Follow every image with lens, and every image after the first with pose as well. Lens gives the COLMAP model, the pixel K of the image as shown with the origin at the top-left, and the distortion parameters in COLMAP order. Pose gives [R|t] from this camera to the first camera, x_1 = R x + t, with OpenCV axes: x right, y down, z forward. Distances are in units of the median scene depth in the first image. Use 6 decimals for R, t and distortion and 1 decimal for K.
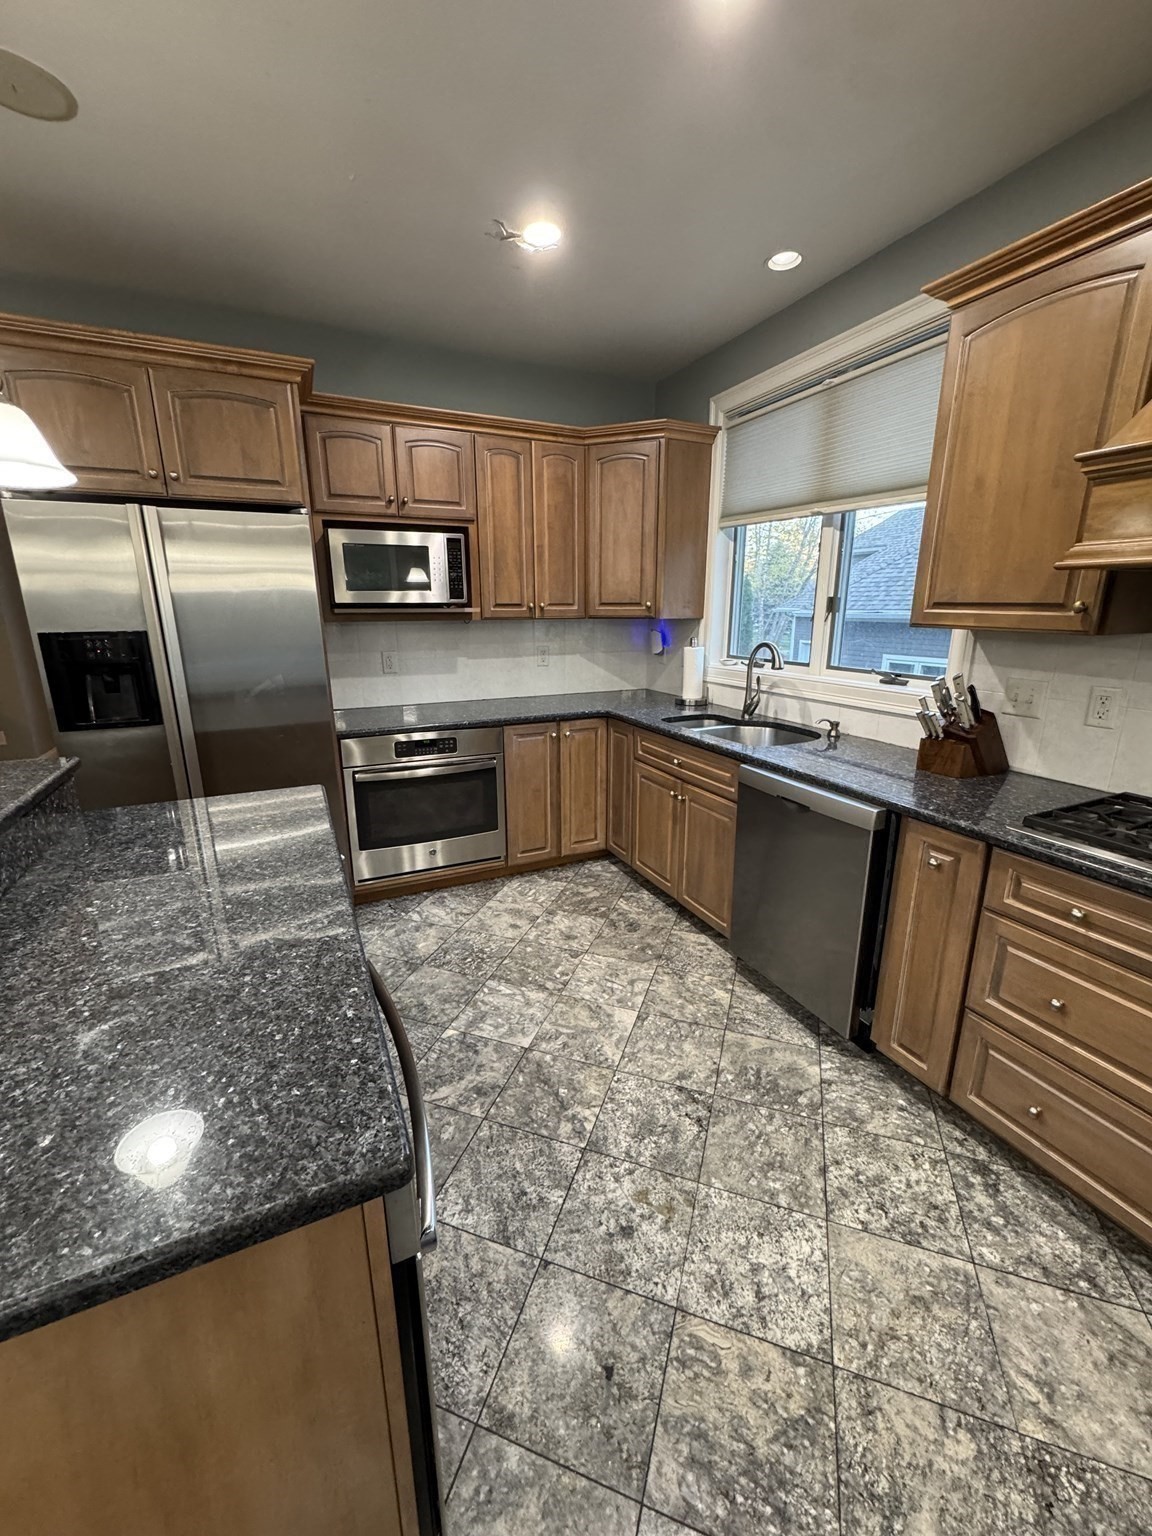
lens RADIAL K [[610.0, 0, 576.0], [0, 610.0, 768.0], [0, 0, 1]] dist [-0.003165, 0.000655]
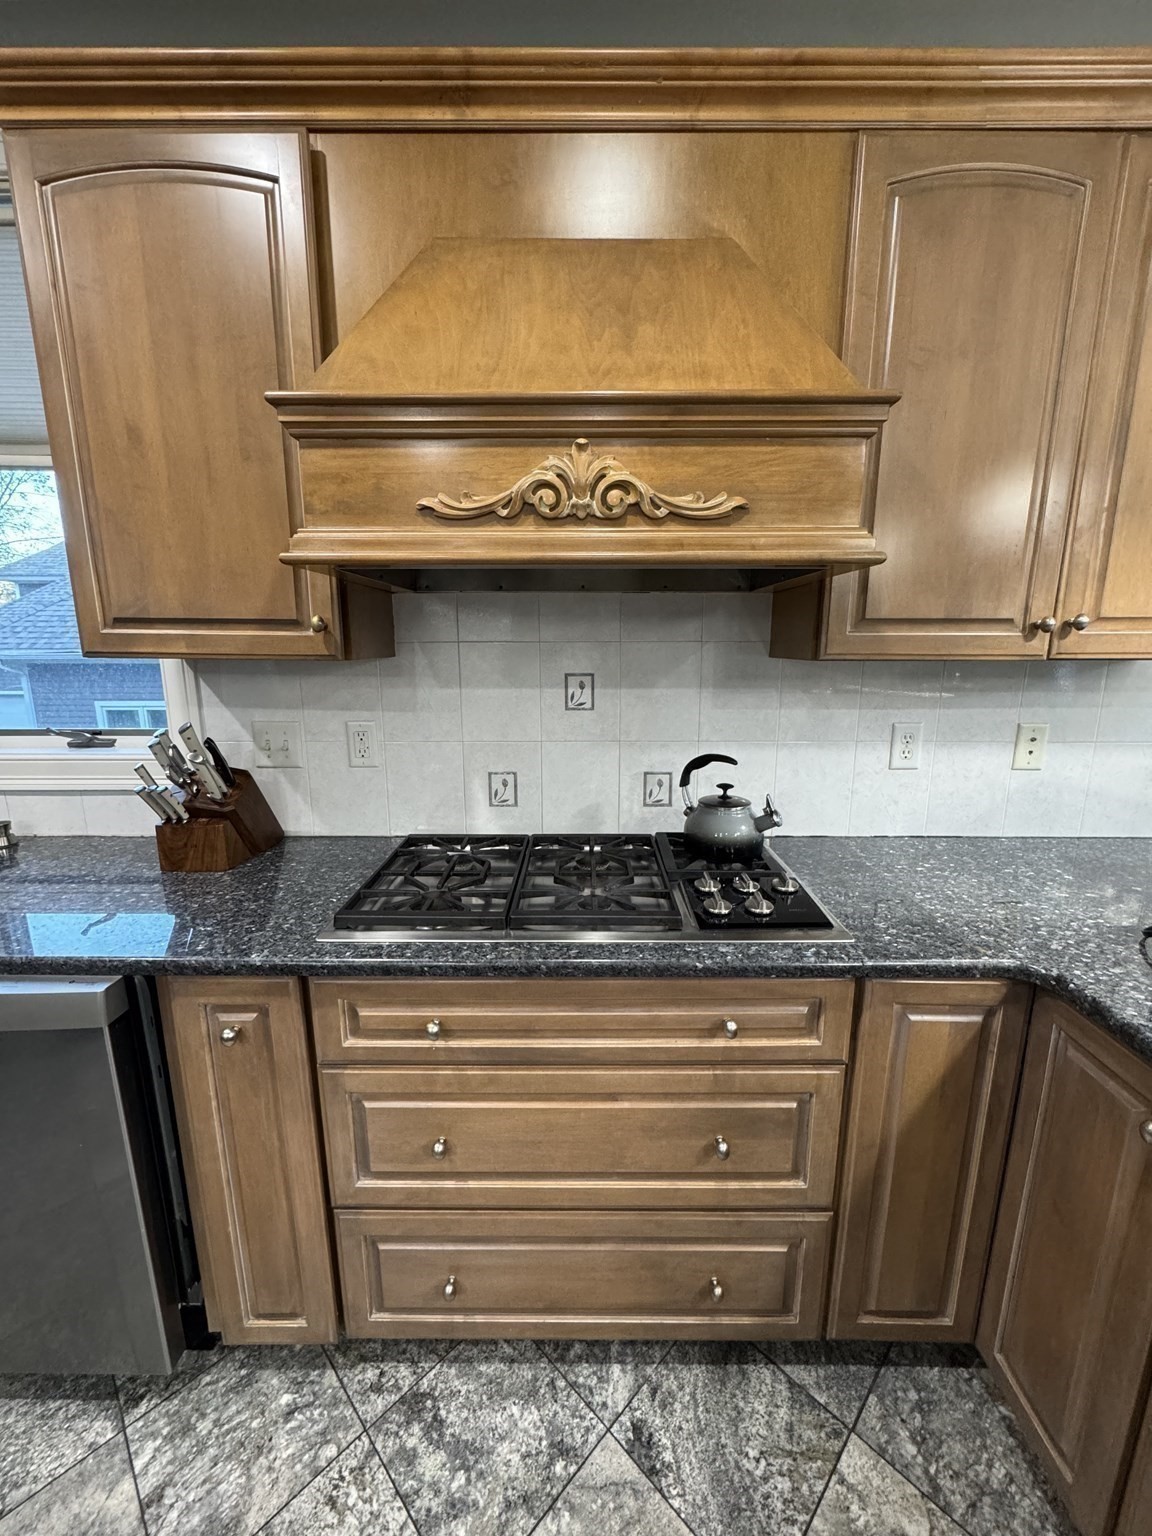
lens RADIAL K [[610.0, 0, 576.0], [0, 610.0, 768.0], [0, 0, 1]] dist [-0.003165, 0.000655]
pose [[0.433169, -0.174364, 0.884286, 0.227730], [0.230626, 0.969889, 0.078271, -0.065294], [-0.871307, 0.170035, 0.460339, 0.346378]]
